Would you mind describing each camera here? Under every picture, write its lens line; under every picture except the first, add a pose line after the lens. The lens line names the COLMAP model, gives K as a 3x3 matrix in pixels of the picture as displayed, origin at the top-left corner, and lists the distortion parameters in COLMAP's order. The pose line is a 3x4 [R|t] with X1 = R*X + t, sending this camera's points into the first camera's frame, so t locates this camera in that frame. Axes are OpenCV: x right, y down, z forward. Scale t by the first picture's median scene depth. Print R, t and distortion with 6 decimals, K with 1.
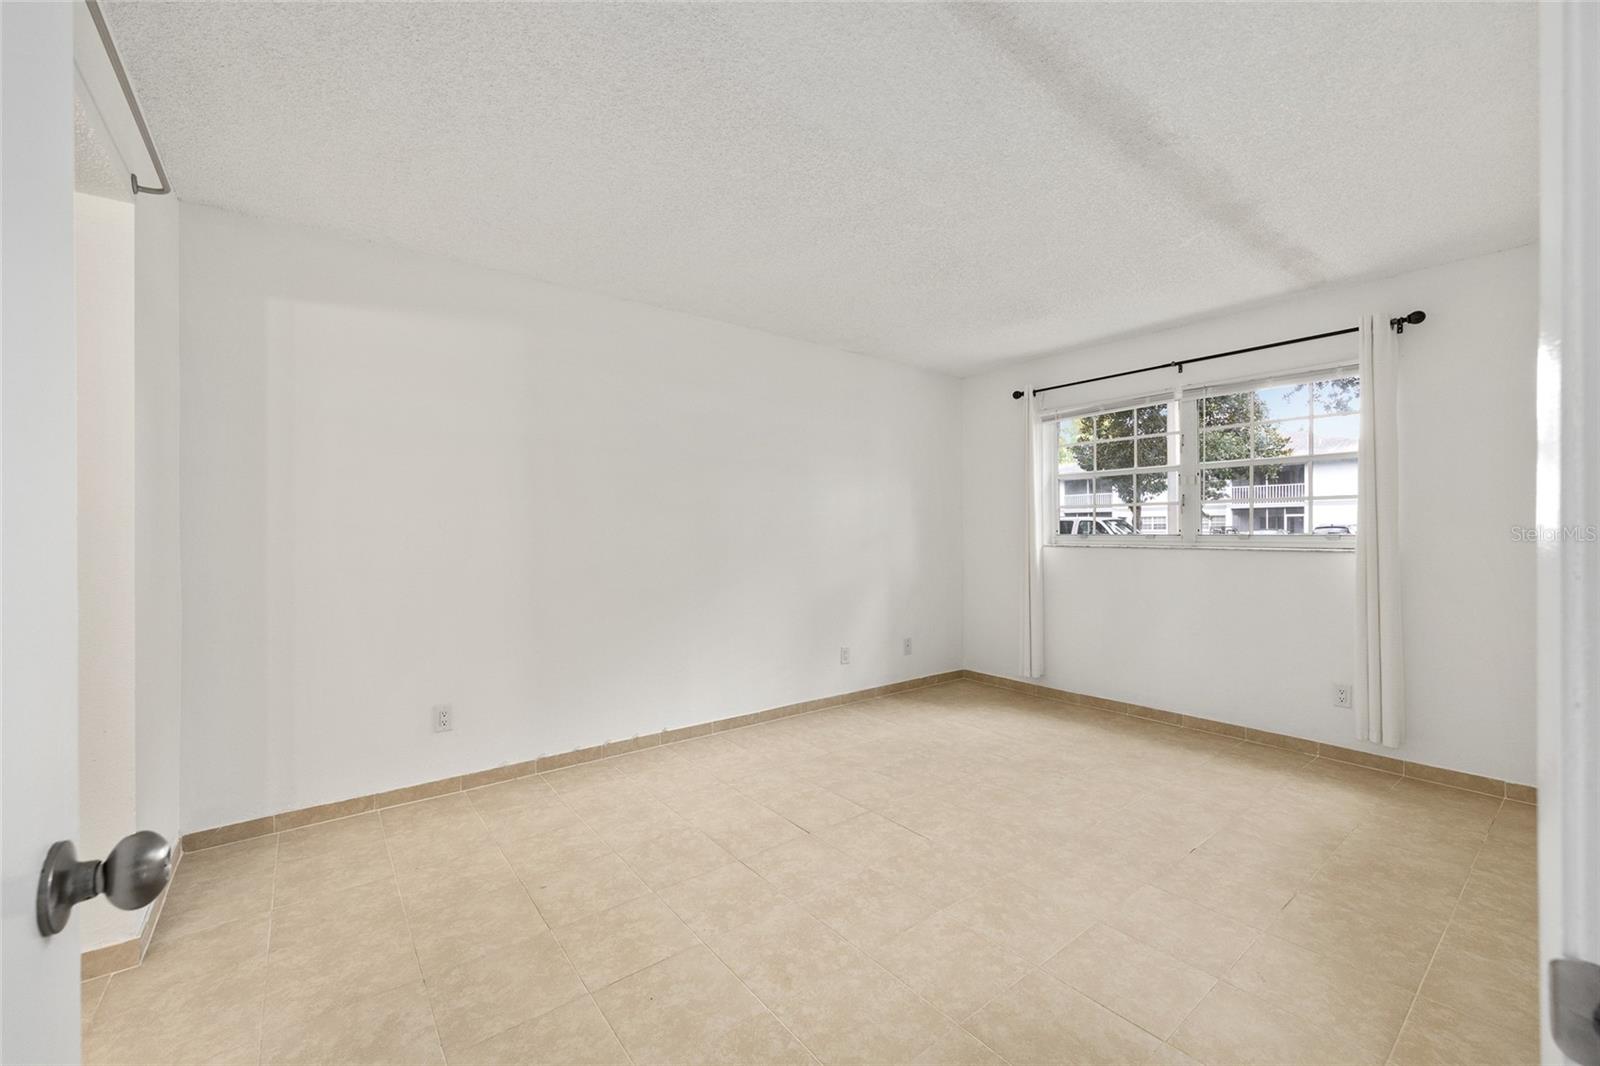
lens RADIAL K [[646.2, 0, 778.4], [0, 646.2, 534.1], [0, 0, 1]] dist [-0.001022, 0.000182]
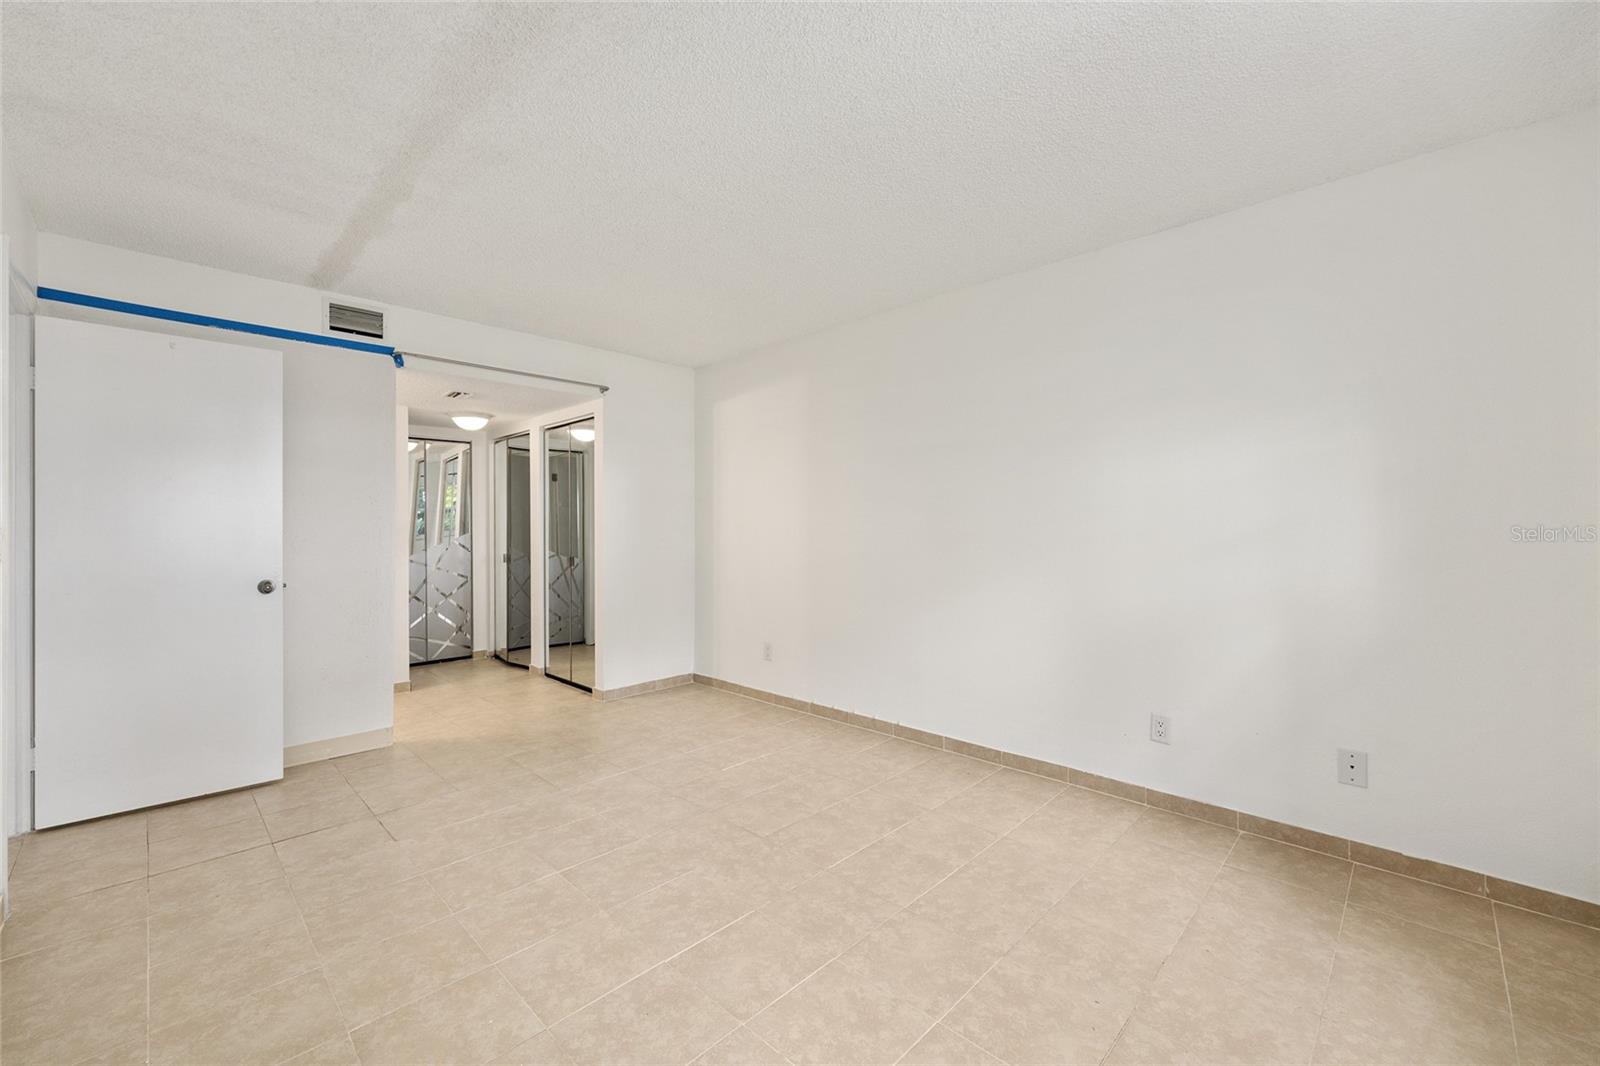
lens RADIAL K [[638.5, 0, 800.7], [0, 638.5, 526.2], [0, 0, 1]] dist [-0.001653, 0.000334]
pose [[0.151584, 0.000498, -0.988444, 1.018930], [0.001971, 0.999998, 0.000807, -0.002946], [0.988442, -0.002070, 0.151582, 0.916649]]
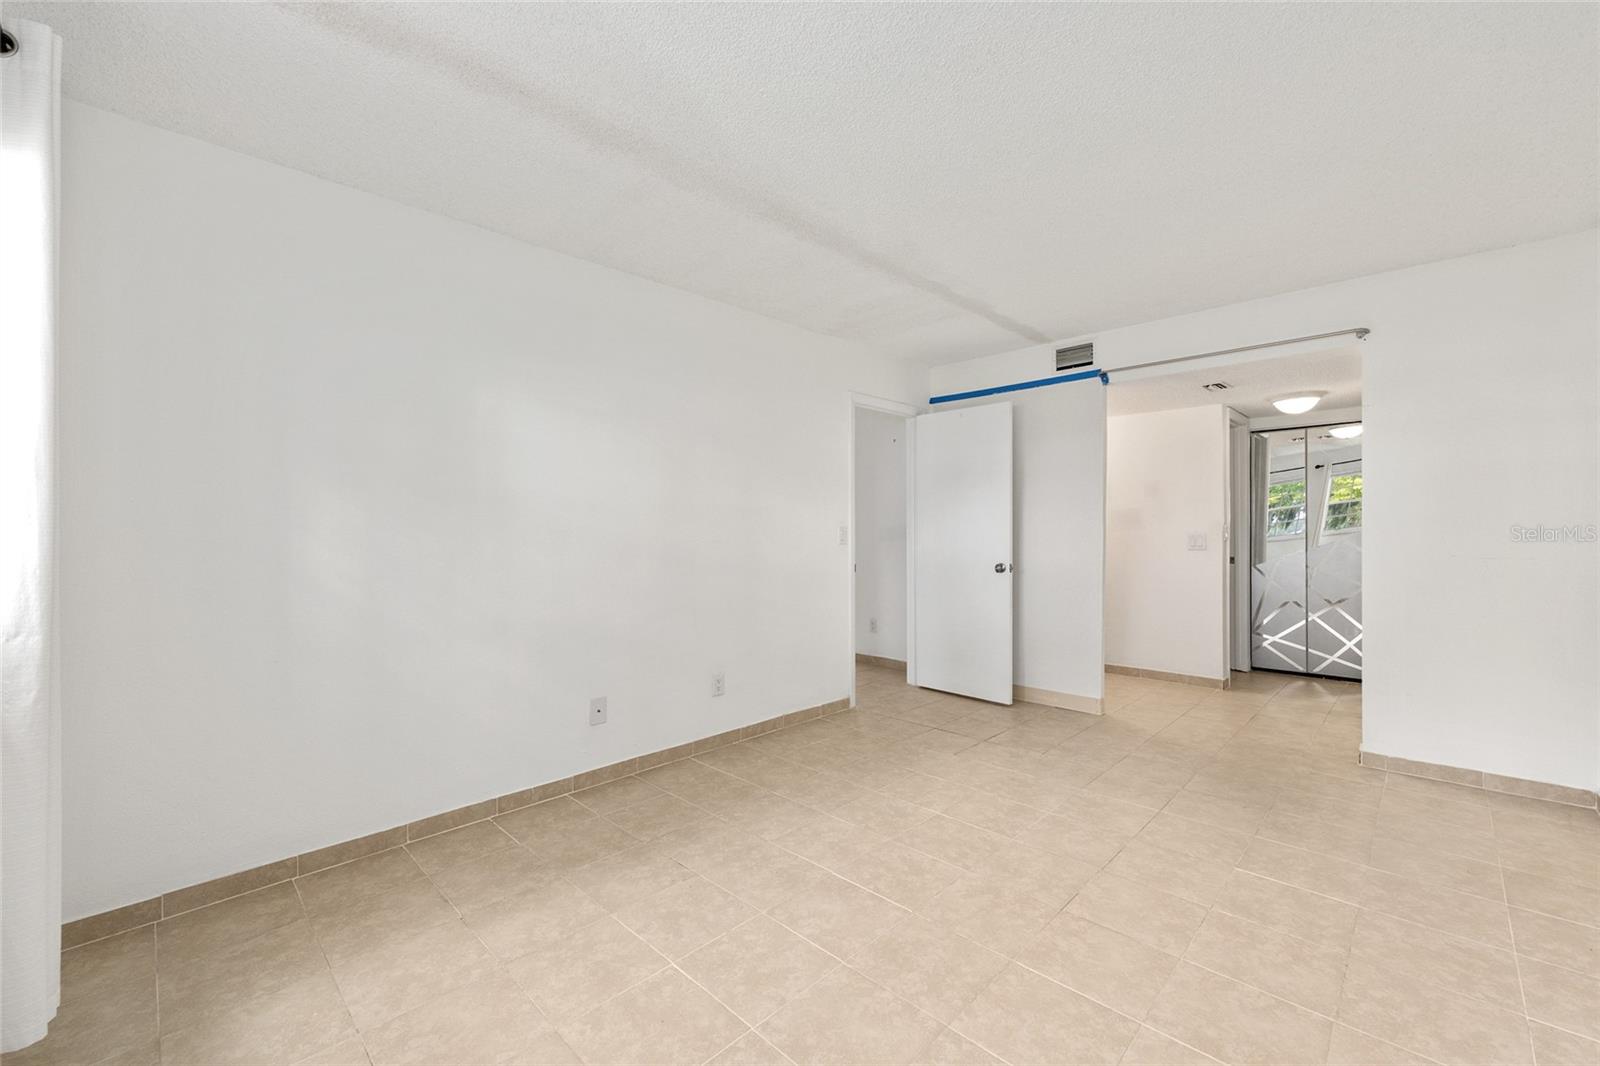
lens RADIAL K [[638.5, 0, 800.7], [0, 638.5, 526.2], [0, 0, 1]] dist [-0.001653, 0.000334]
pose [[-0.986599, 0.008025, -0.162965, 0.542921], [0.008822, 0.999952, -0.004173, -0.000398], [0.162923, -0.005555, -0.986623, 1.653400]]
